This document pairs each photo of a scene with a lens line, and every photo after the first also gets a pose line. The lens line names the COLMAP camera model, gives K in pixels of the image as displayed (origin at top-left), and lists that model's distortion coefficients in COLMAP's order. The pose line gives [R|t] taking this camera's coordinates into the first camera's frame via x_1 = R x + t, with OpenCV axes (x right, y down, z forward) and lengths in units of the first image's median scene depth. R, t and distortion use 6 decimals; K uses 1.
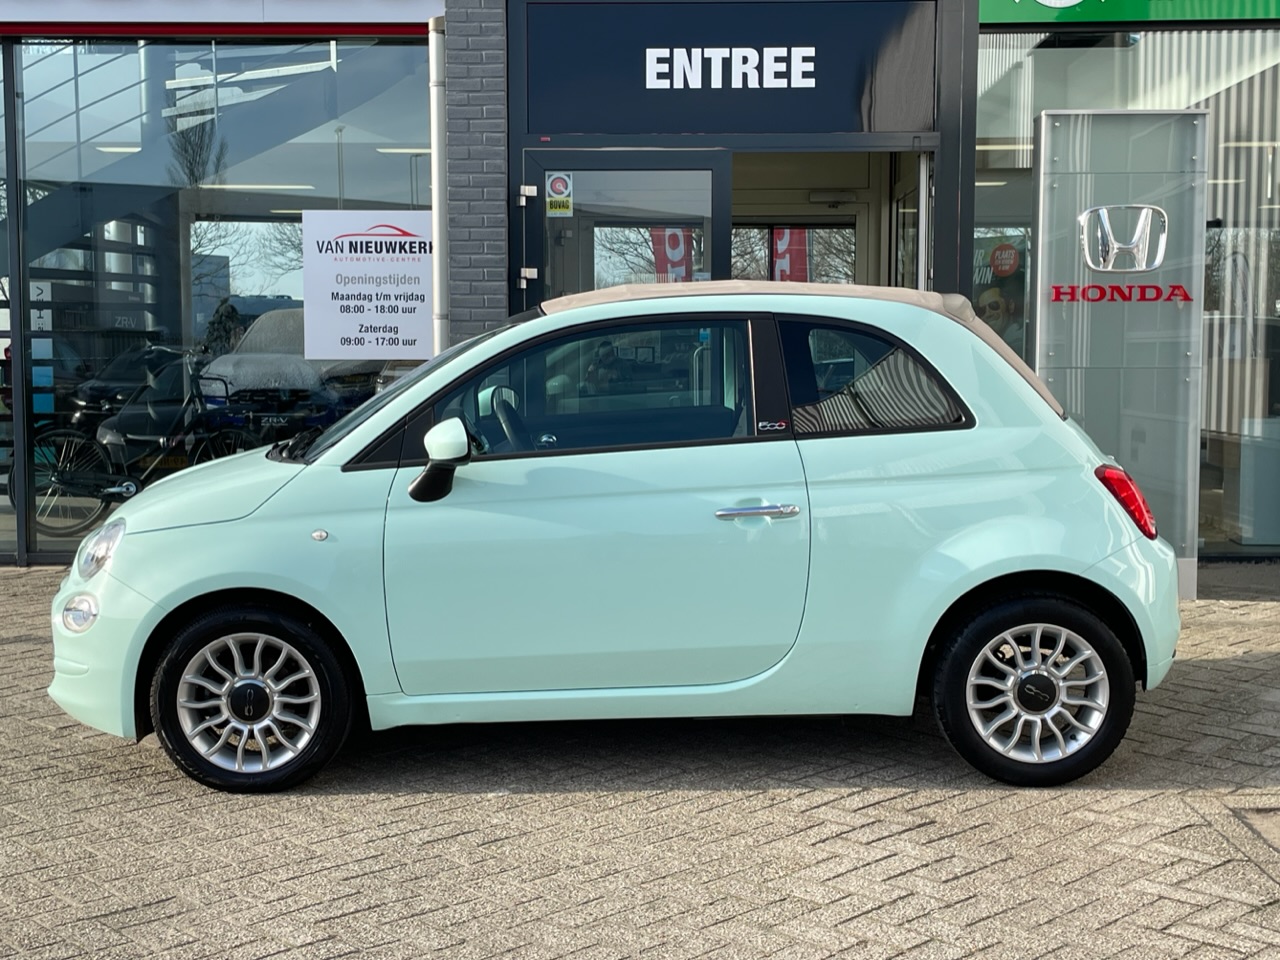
lens RADIAL K [[1633.3, 0, 639.2], [0, 1633.3, 477.0], [0, 0, 1]] dist [0.119801, -0.237485]
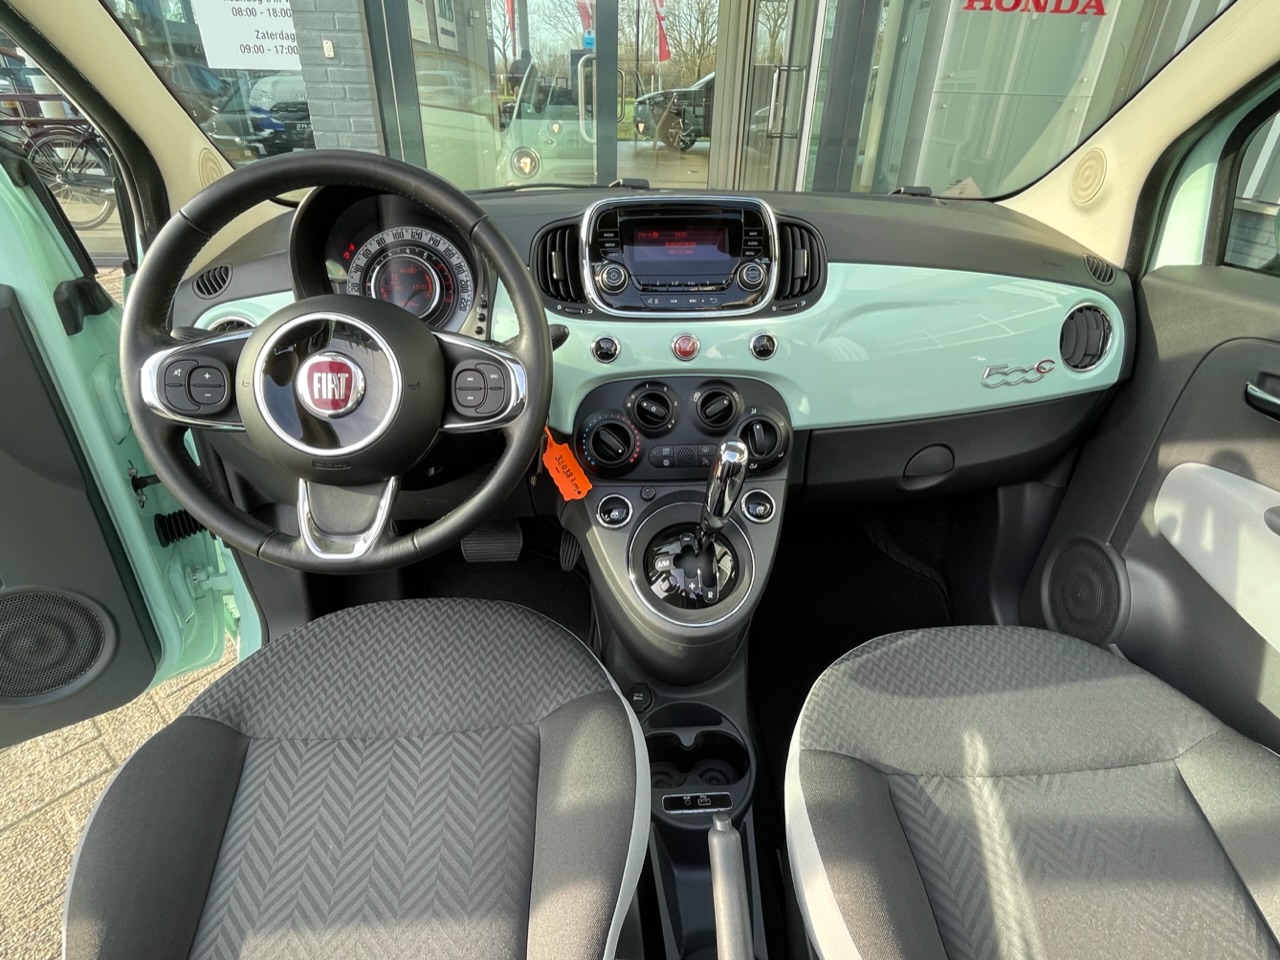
lens RADIAL K [[673.2, 0, 638.4], [0, 673.2, 481.5], [0, 0, 1]] dist [-0.004926, -0.000437]
pose [[0.996664, -0.019207, 0.079321, 0.036027], [-0.017257, 0.900341, 0.434842, -0.029362], [-0.079768, -0.434760, 0.897006, 0.566452]]
